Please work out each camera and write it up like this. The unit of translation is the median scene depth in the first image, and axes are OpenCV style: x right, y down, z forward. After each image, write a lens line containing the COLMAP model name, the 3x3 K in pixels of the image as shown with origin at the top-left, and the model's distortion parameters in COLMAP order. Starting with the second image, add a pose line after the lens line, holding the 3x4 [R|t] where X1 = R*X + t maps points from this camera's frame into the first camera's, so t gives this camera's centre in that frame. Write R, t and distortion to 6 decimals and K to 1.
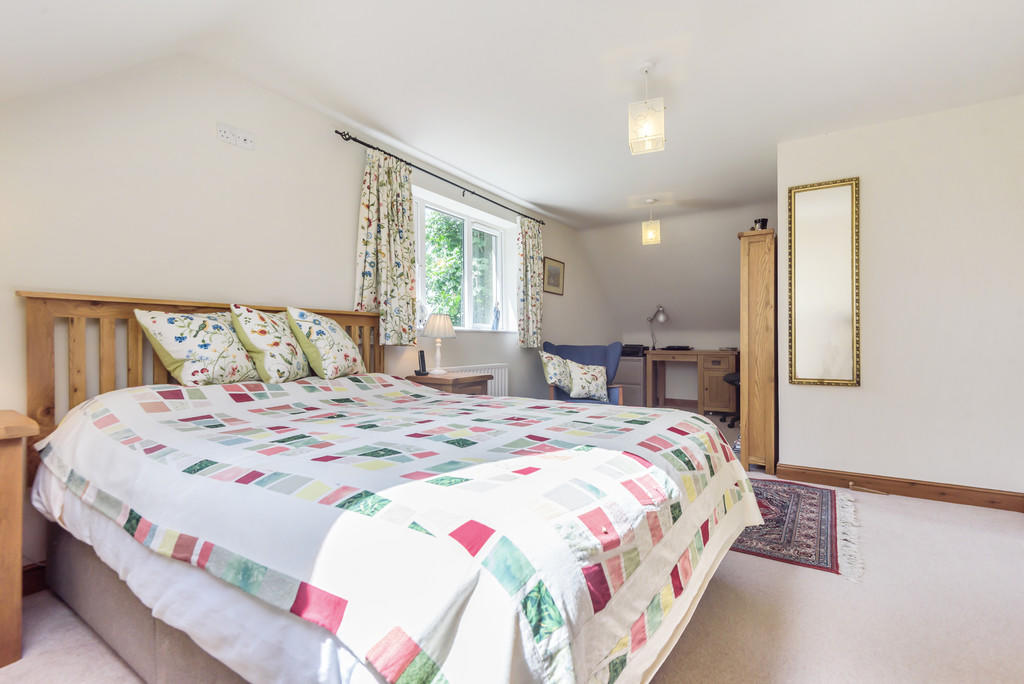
lens RADIAL K [[465.5, 0, 513.1], [0, 465.5, 343.4], [0, 0, 1]] dist [0.004459, -0.000439]
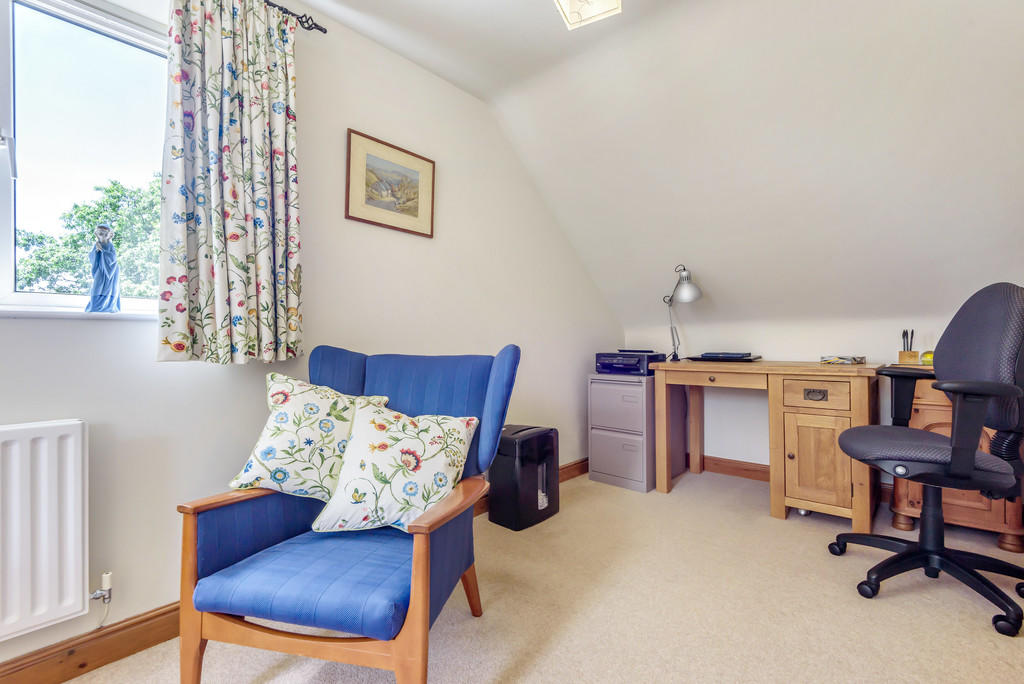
lens RADIAL K [[465.5, 0, 512.3], [0, 465.5, 343.1], [0, 0, 1]] dist [0.004459, -0.000439]
pose [[0.990340, -0.002352, -0.138639, 0.209536], [0.001850, 0.999991, -0.003751, -0.003227], [0.138647, 0.003458, 0.990336, 0.511074]]
